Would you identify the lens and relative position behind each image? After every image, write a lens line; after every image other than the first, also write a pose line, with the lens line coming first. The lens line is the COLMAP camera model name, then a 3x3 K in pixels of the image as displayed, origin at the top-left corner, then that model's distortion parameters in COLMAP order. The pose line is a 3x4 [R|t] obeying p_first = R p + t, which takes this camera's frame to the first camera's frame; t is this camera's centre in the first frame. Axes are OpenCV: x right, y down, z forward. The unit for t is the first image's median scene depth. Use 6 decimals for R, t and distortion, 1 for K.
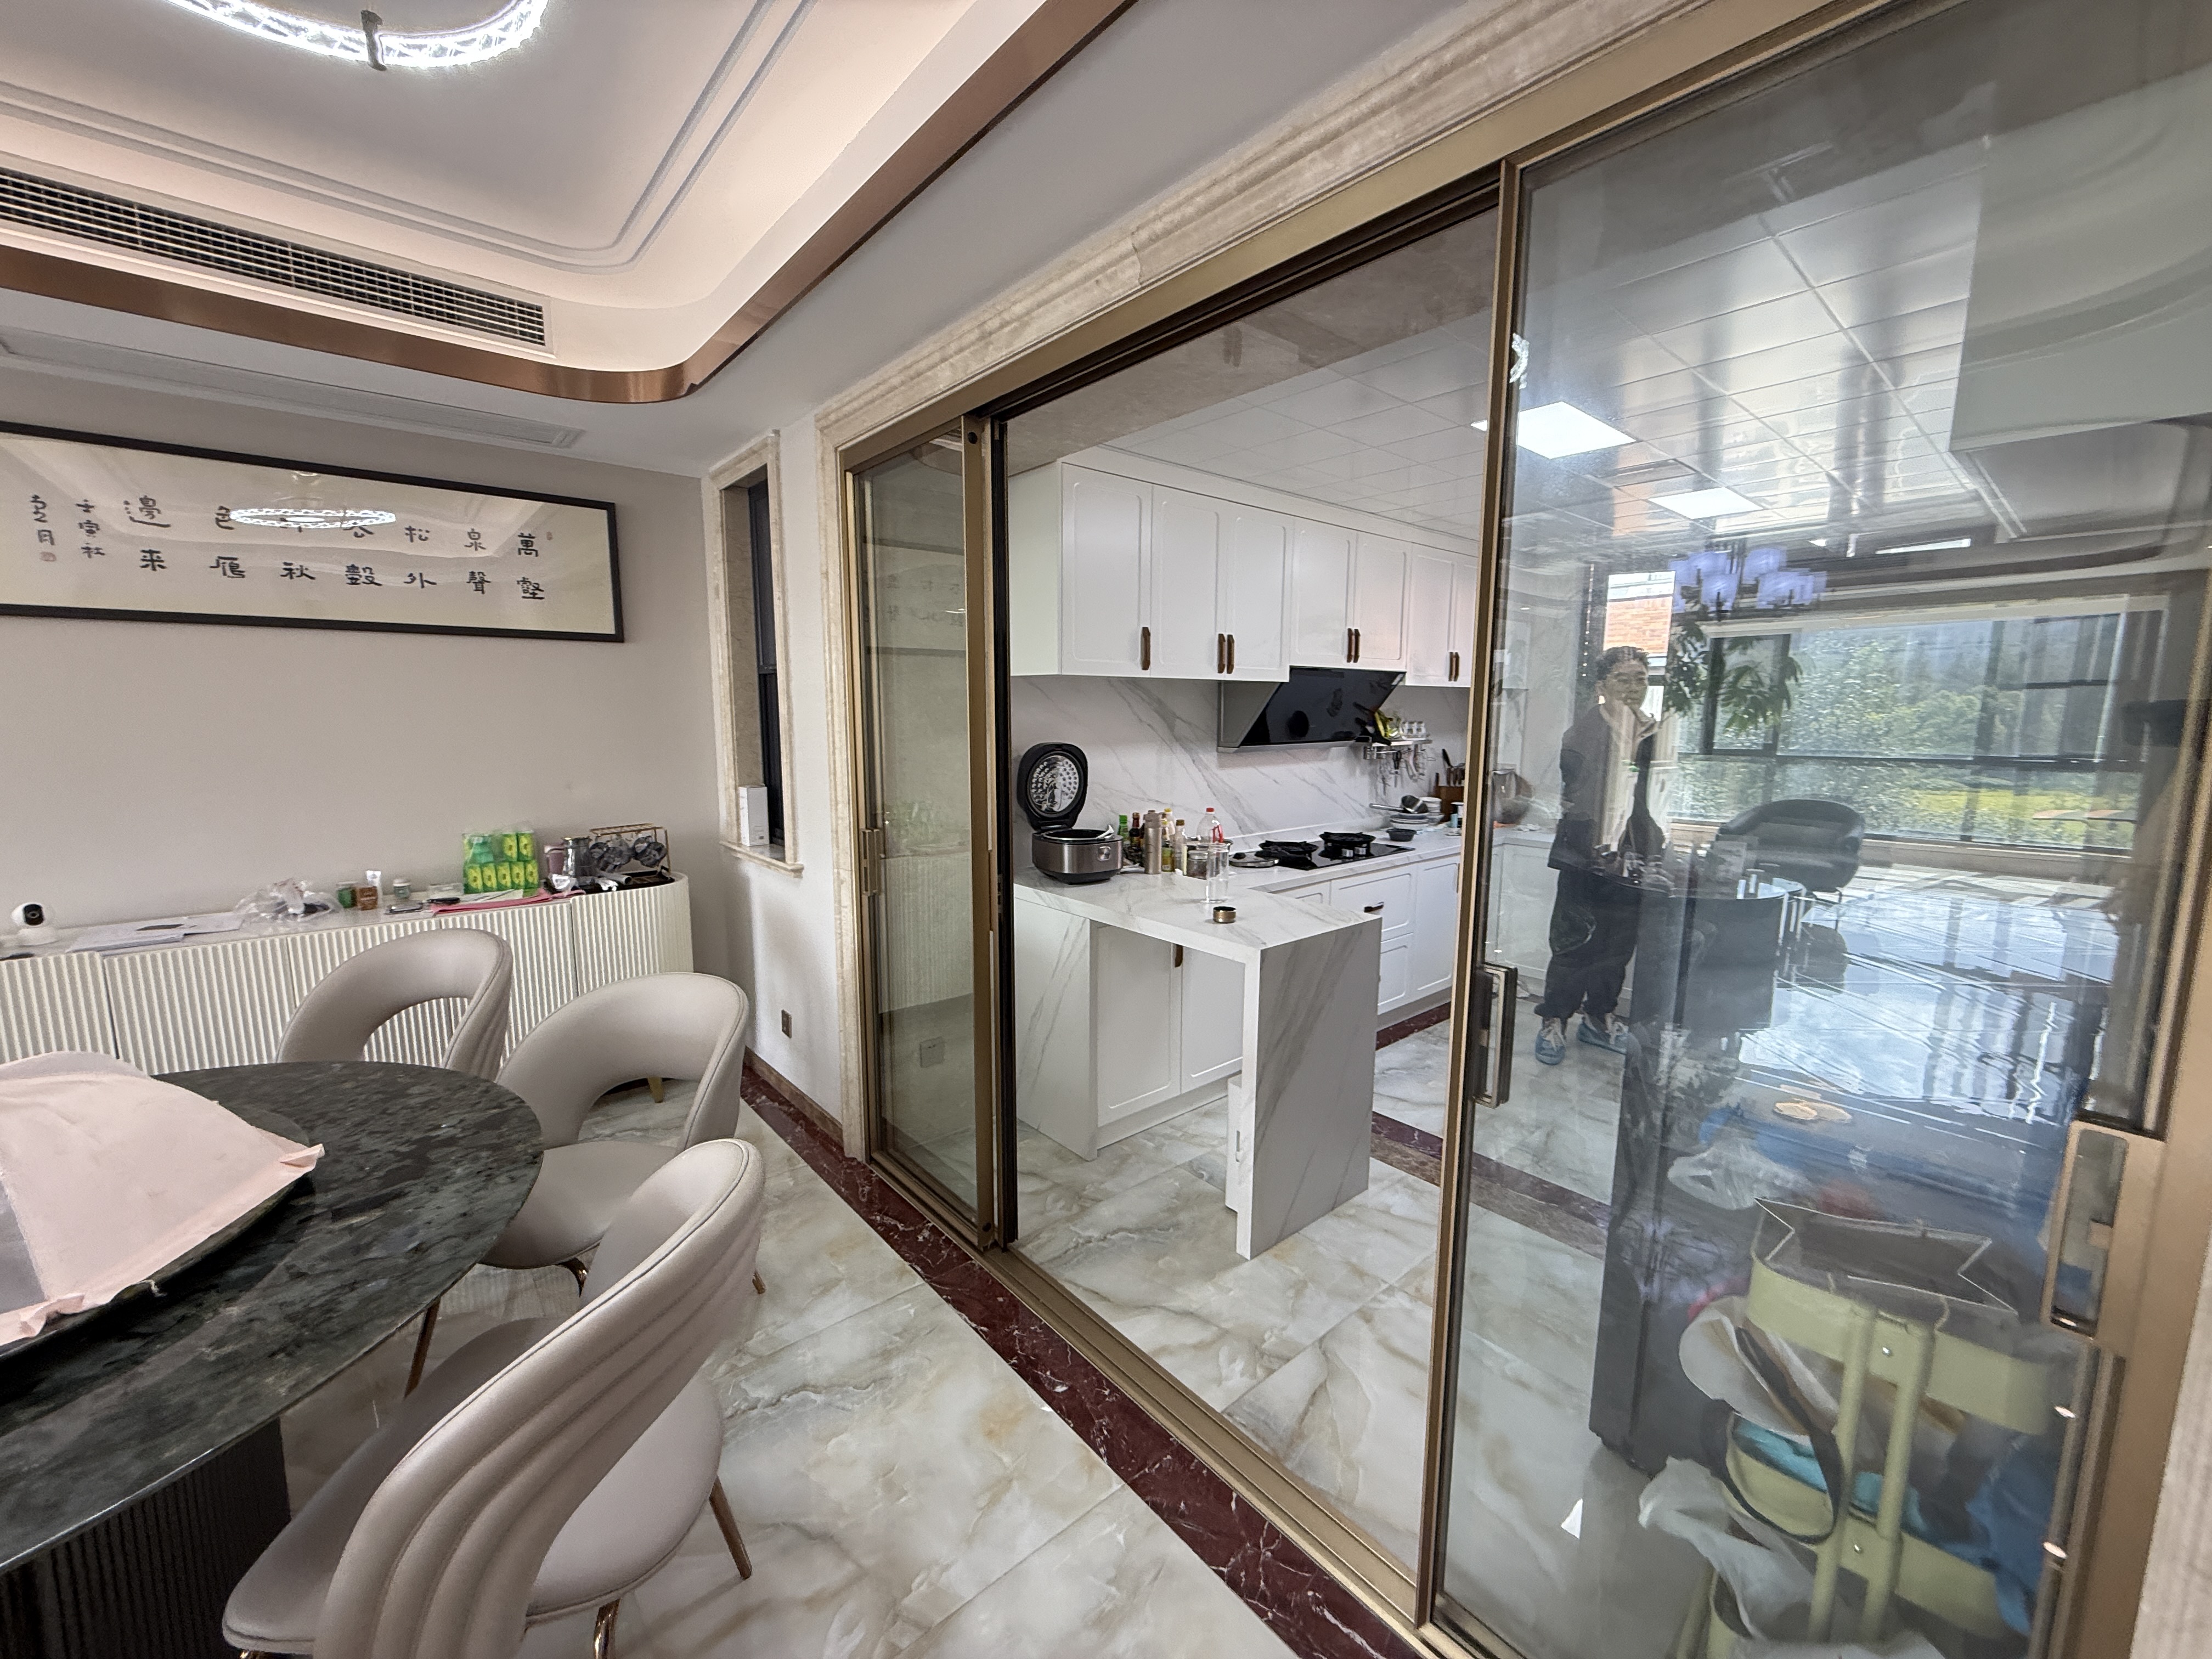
lens RADIAL K [[882.5, 0, 1106.1], [0, 882.5, 829.7], [0, 0, 1]] dist [0.003835, 0.000108]
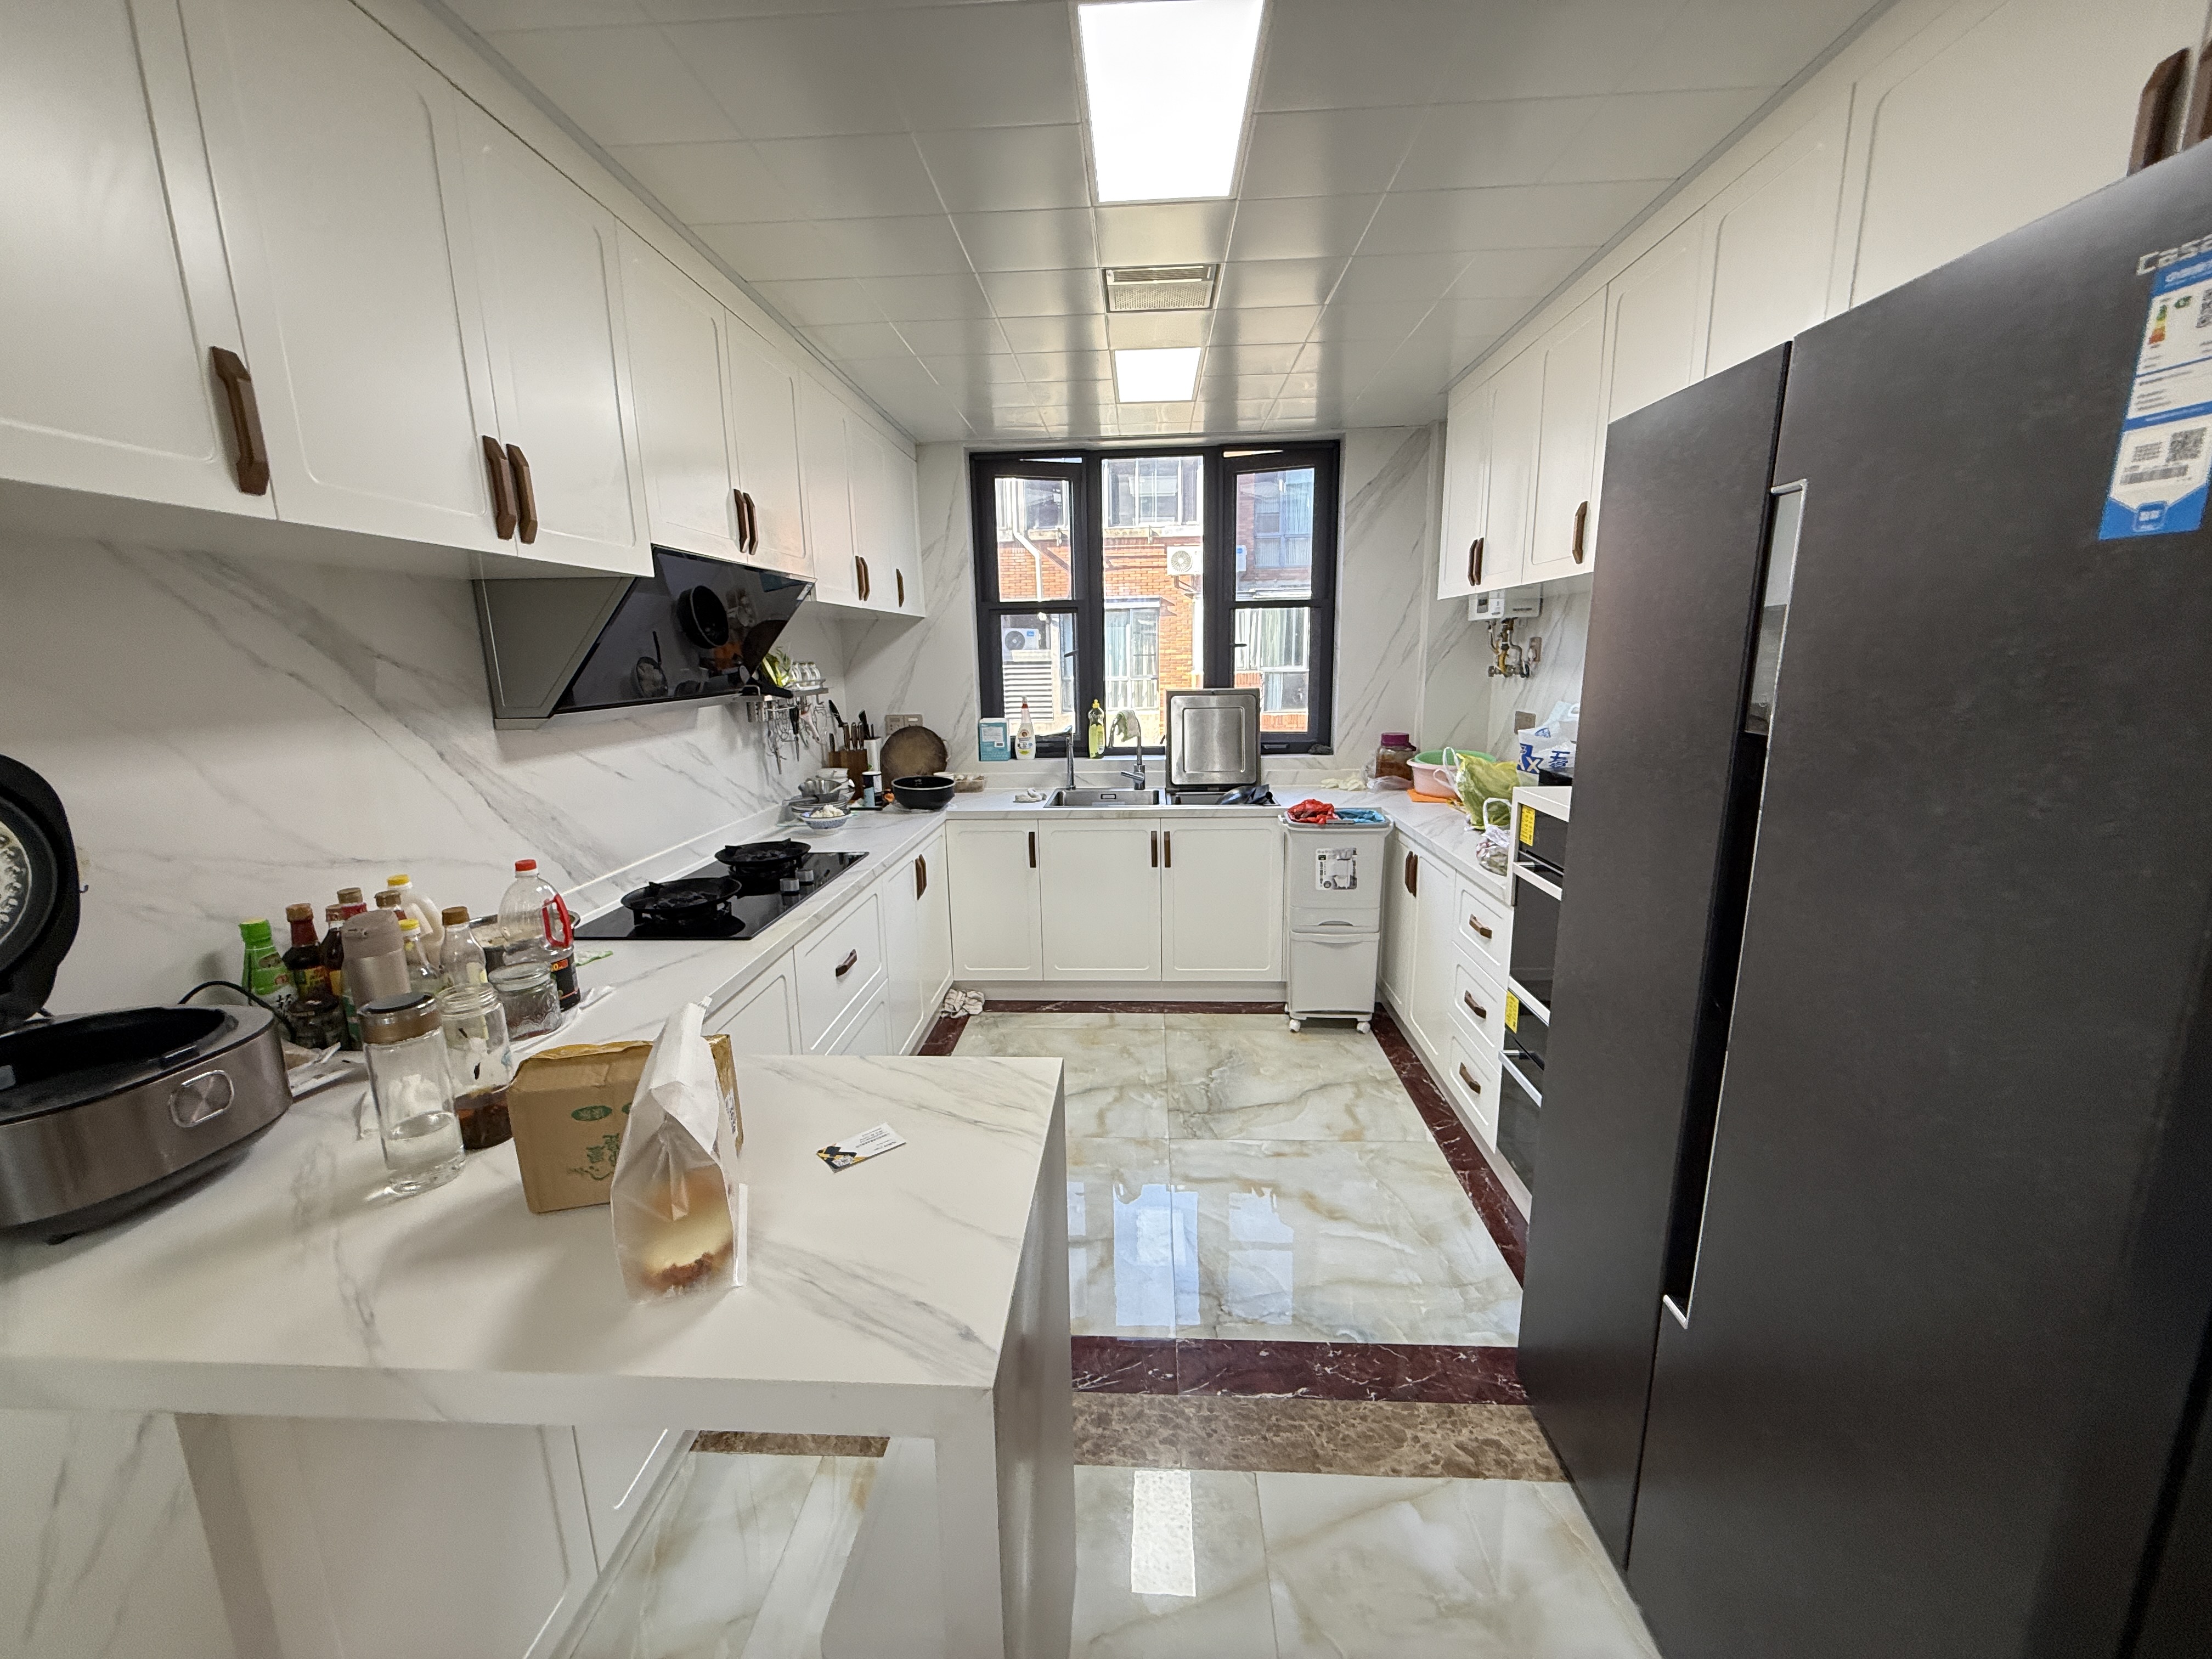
lens RADIAL K [[882.5, 0, 1096.9], [0, 882.5, 831.2], [0, 0, 1]] dist [0.003835, 0.000108]
pose [[0.696789, -0.159891, 0.699229, 0.011887], [0.121106, 0.987068, 0.105027, -0.048822], [-0.706979, 0.011499, 0.707141, 0.472876]]
